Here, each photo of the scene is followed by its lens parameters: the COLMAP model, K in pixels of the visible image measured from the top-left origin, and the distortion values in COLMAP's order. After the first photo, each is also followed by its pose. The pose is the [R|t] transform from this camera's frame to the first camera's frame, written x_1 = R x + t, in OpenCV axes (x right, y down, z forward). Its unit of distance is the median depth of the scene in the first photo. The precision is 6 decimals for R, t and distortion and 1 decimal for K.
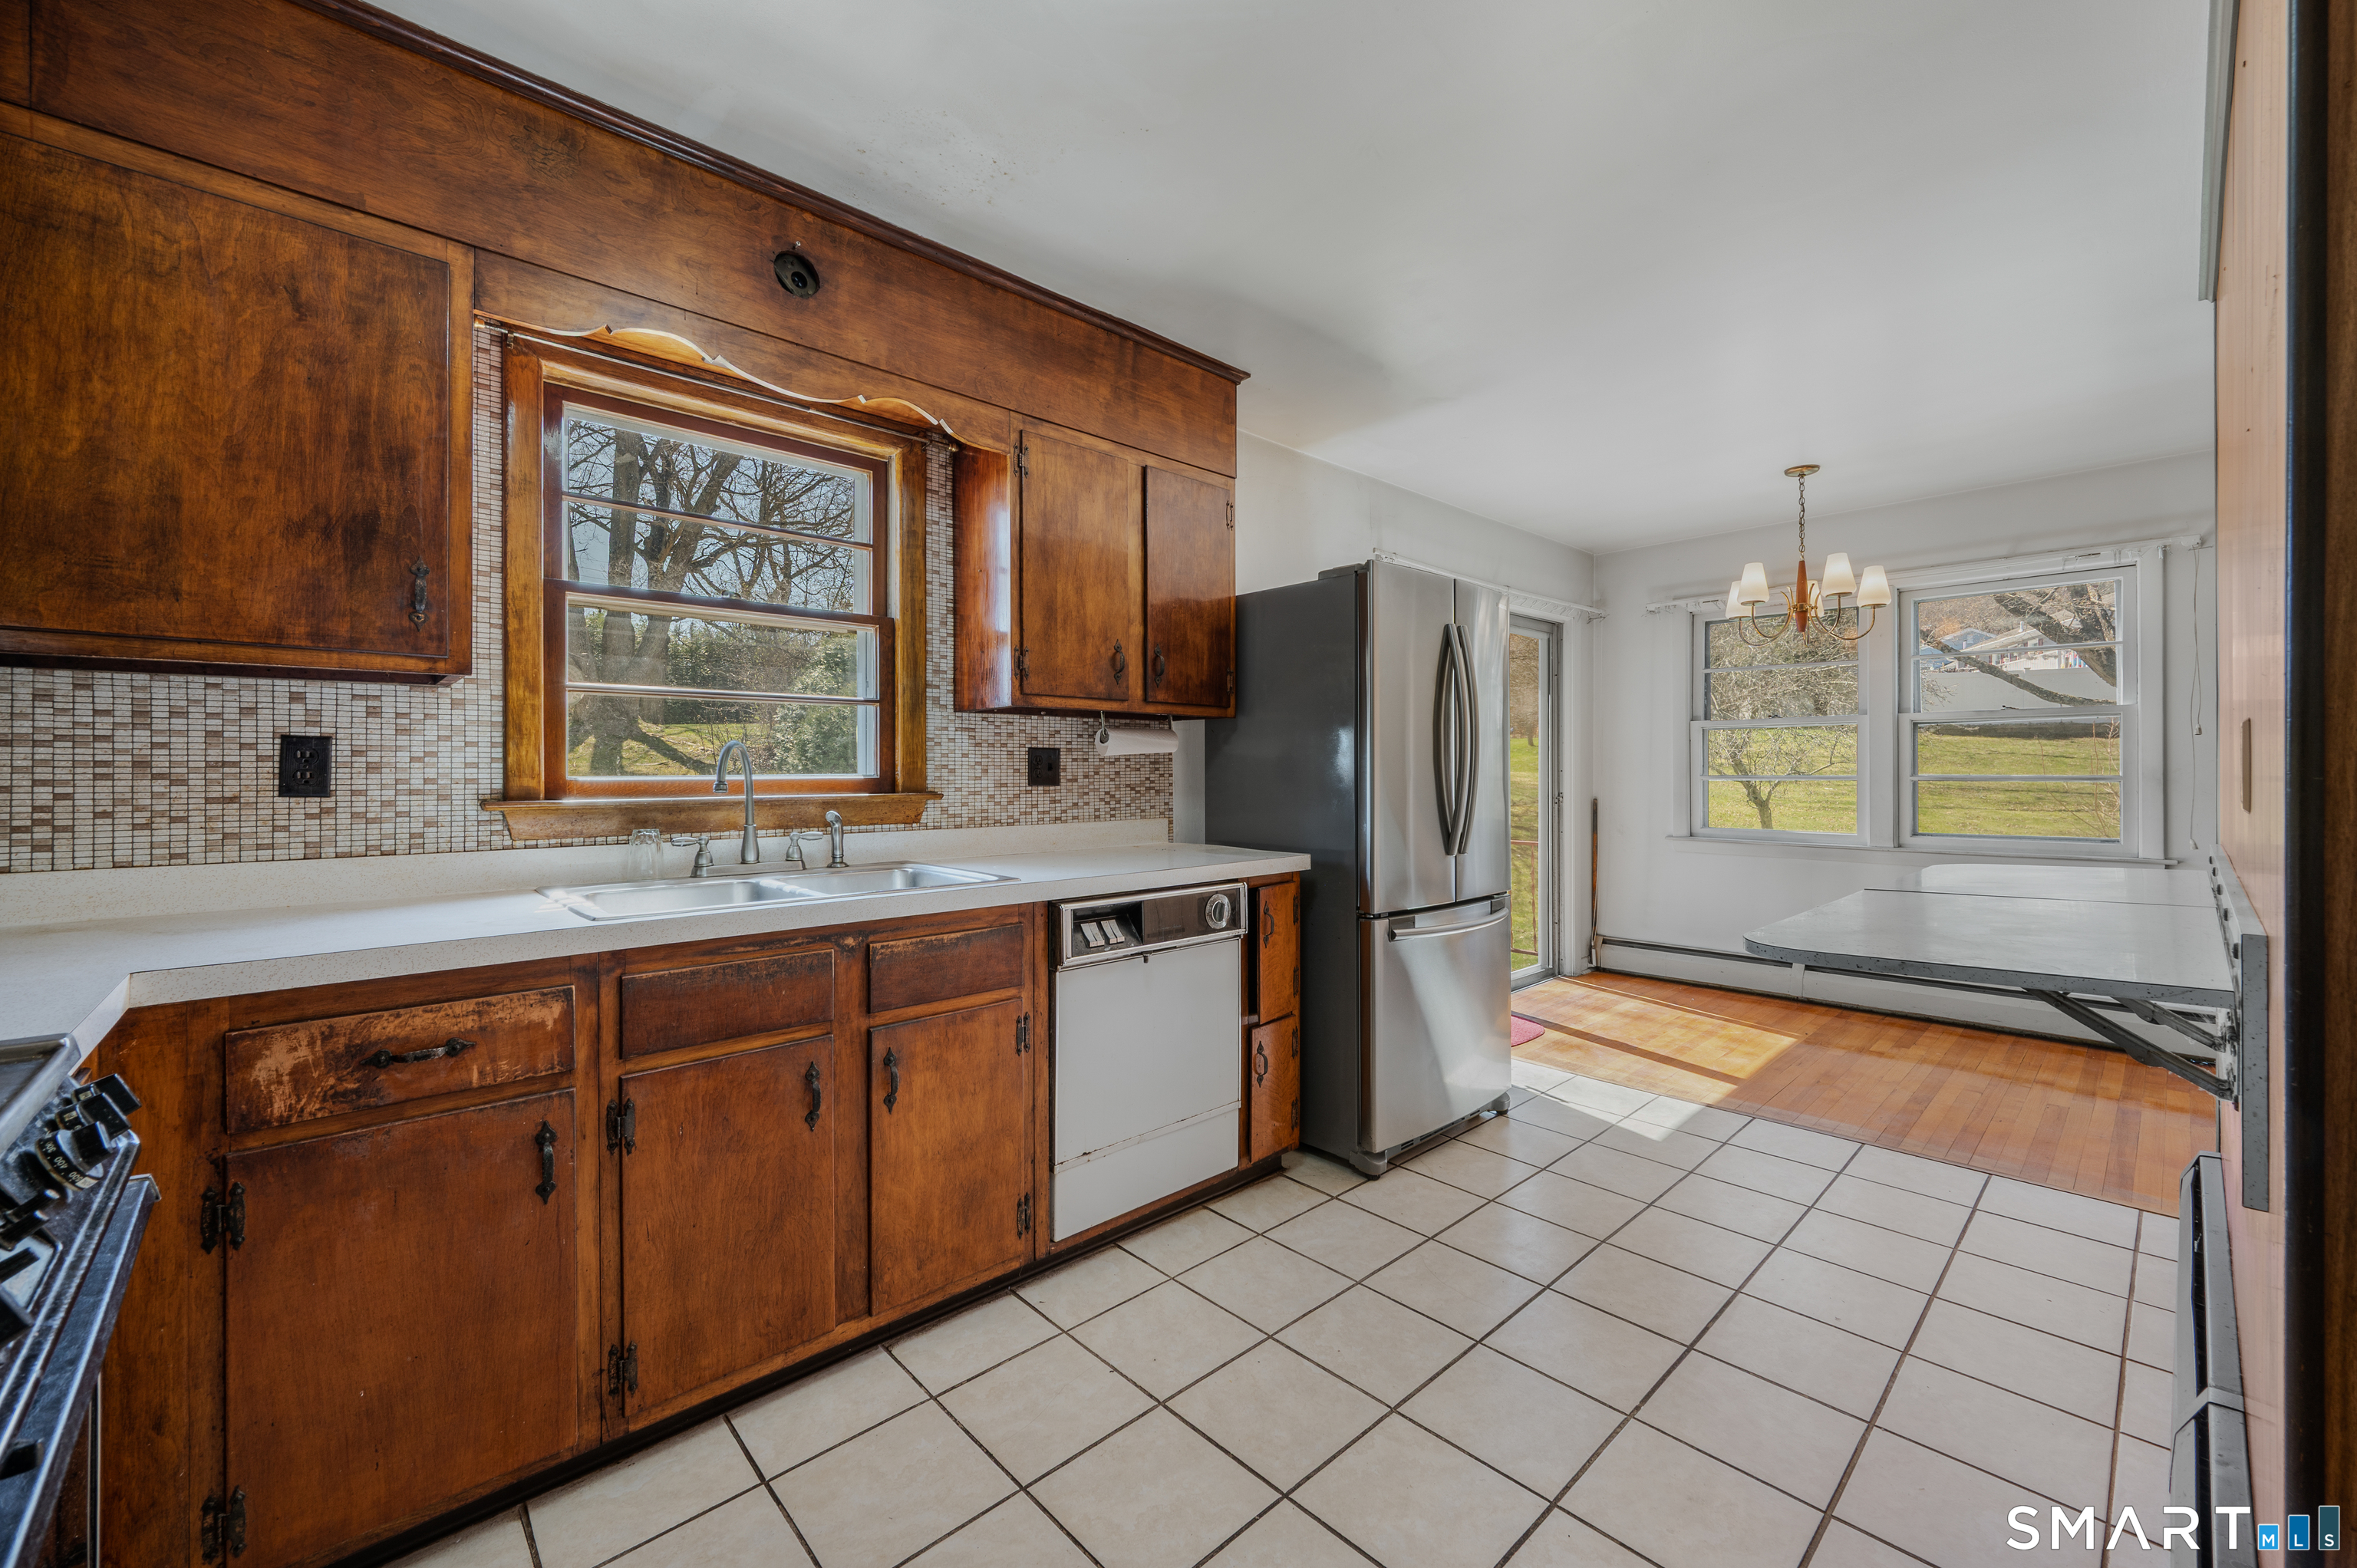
lens RADIAL K [[941.8, 0, 1184.2], [0, 941.8, 771.2], [0, 0, 1]] dist [-0.001657, -0.001298]
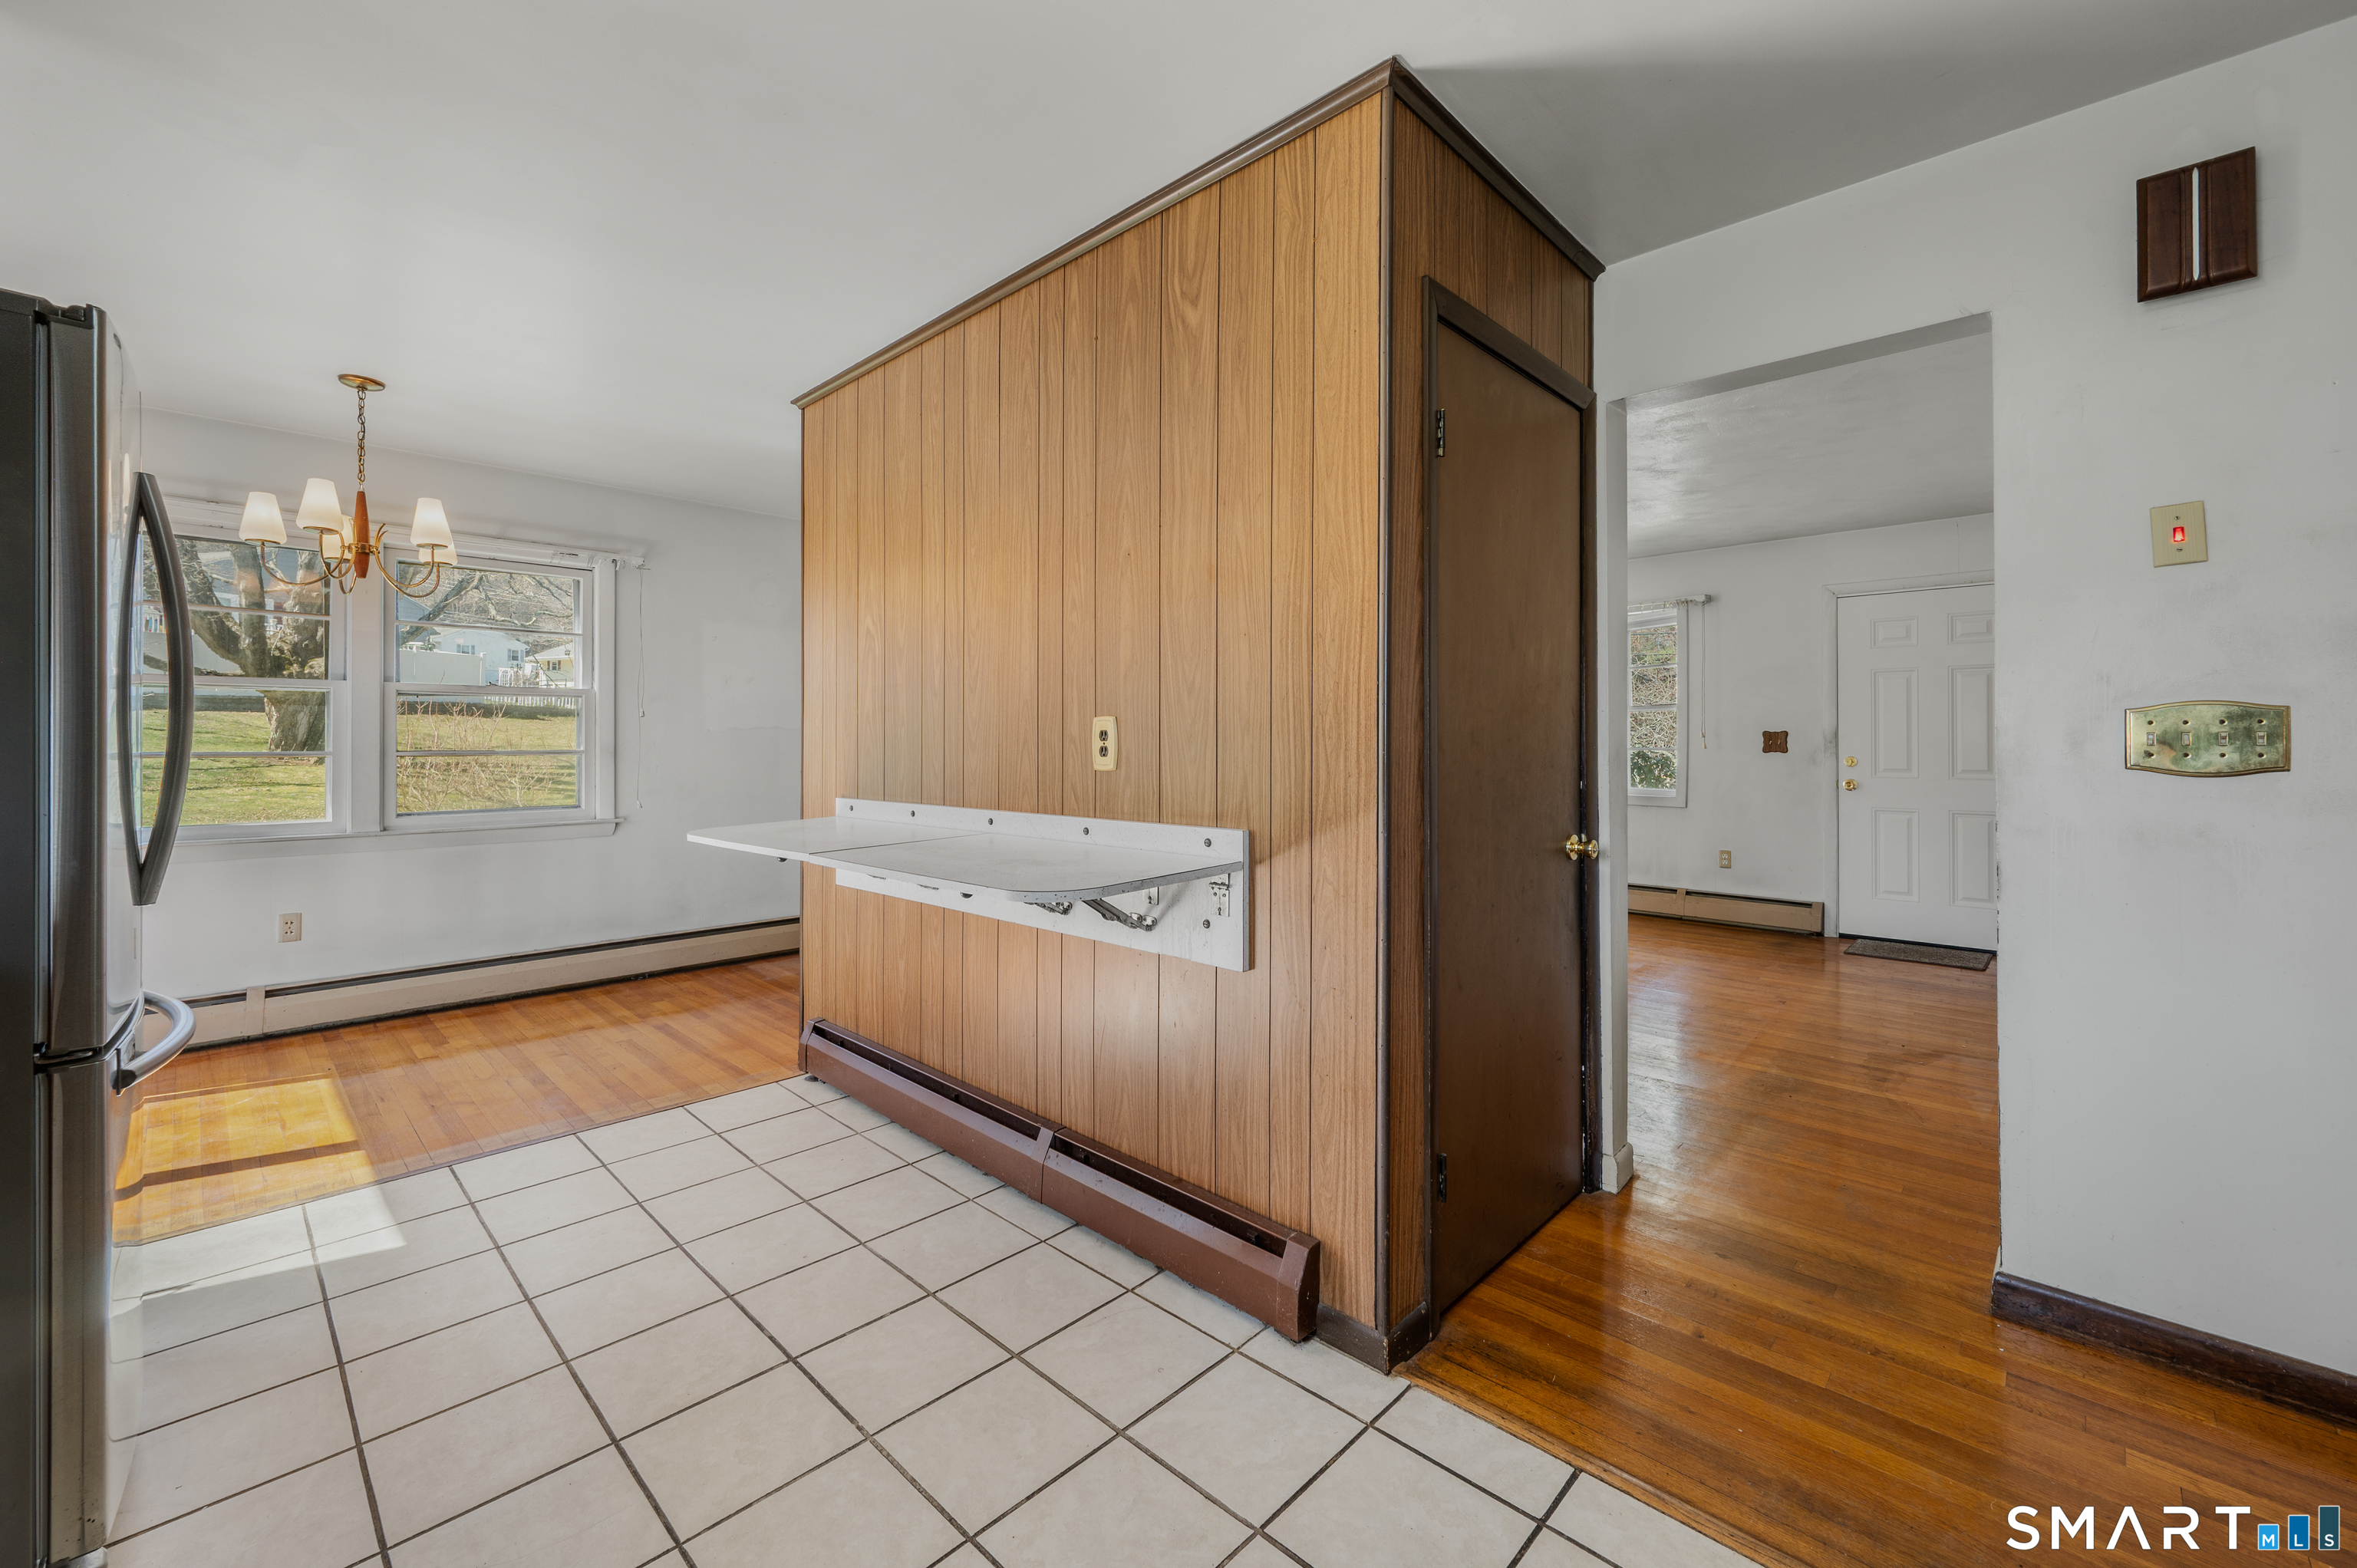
lens RADIAL K [[941.8, 0, 1176.9], [0, 941.8, 739.1], [0, 0, 1]] dist [-0.001657, -0.001298]
pose [[-0.049759, 0.004956, 0.998749, -0.309137], [0.002000, 0.999986, -0.004863, -0.001576], [-0.998759, 0.001755, -0.049768, 0.498600]]
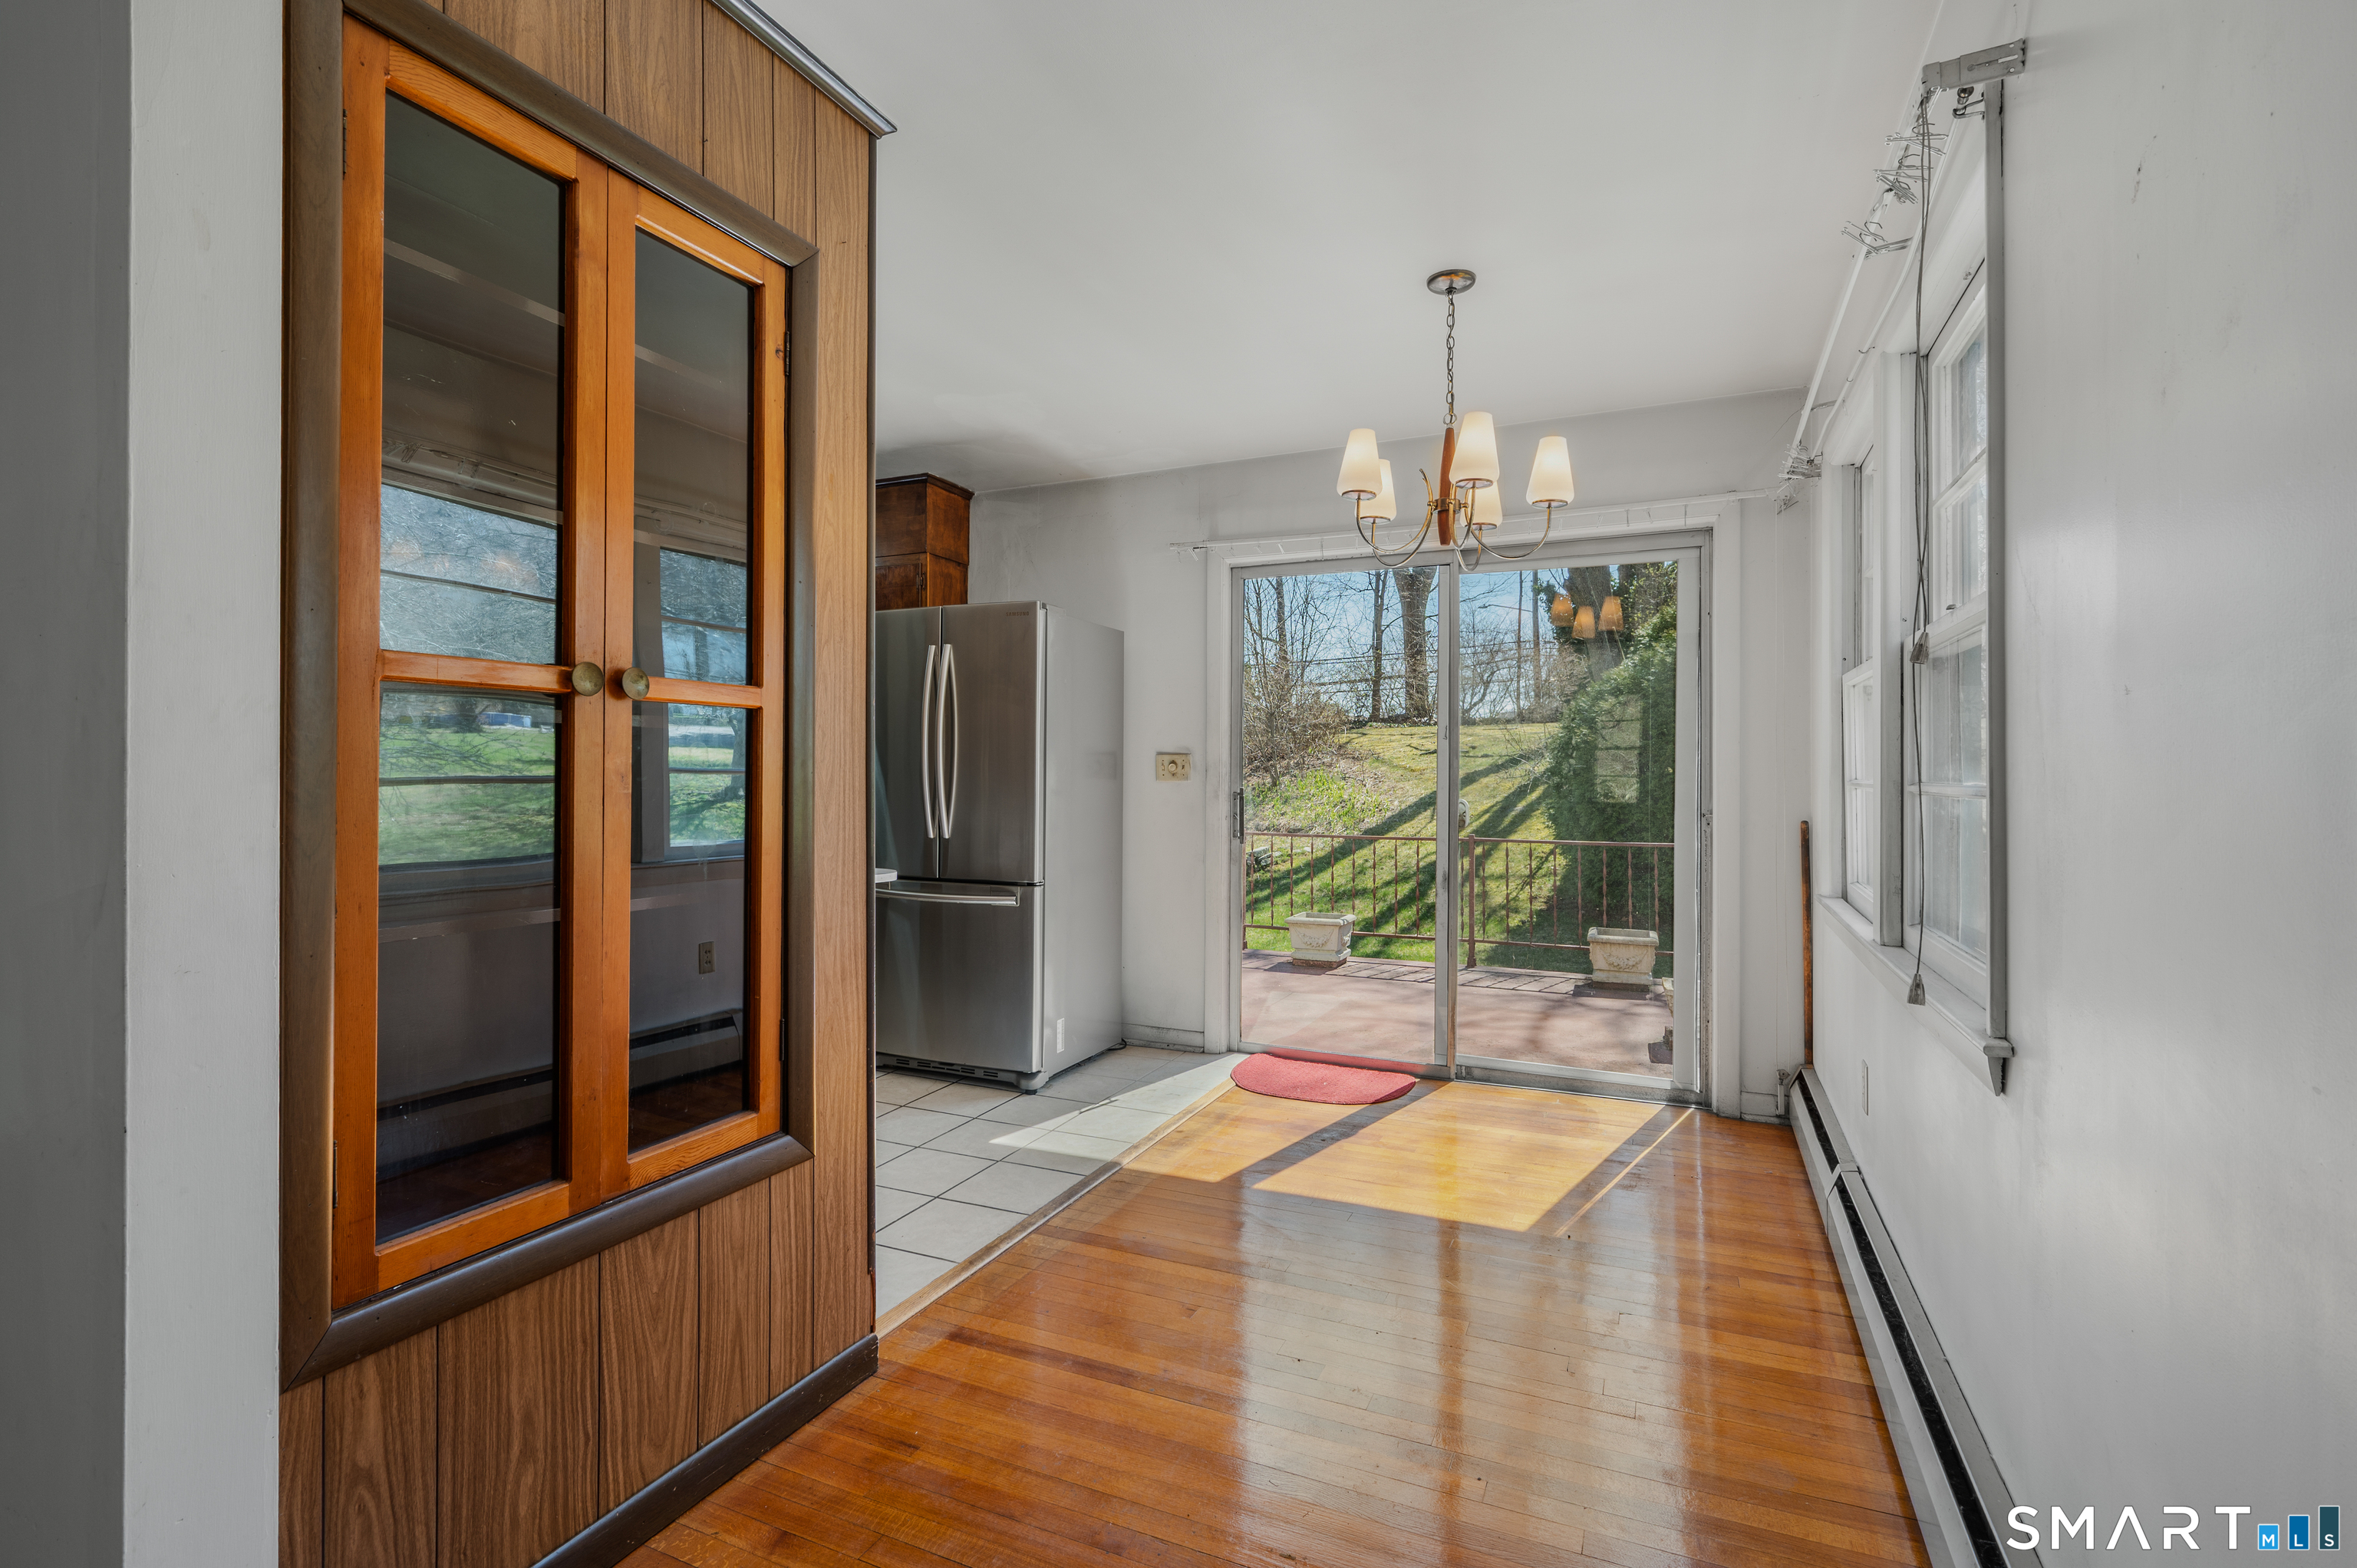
lens RADIAL K [[1070.9, 0, 1187.0], [0, 1070.9, 767.2], [0, 0, 1]] dist [0.003021, 0.000172]
pose [[0.379081, -0.001677, -0.925362, 1.897543], [-0.003747, 0.999987, -0.003347, 0.003191], [0.925356, 0.004737, 0.379070, 0.882250]]
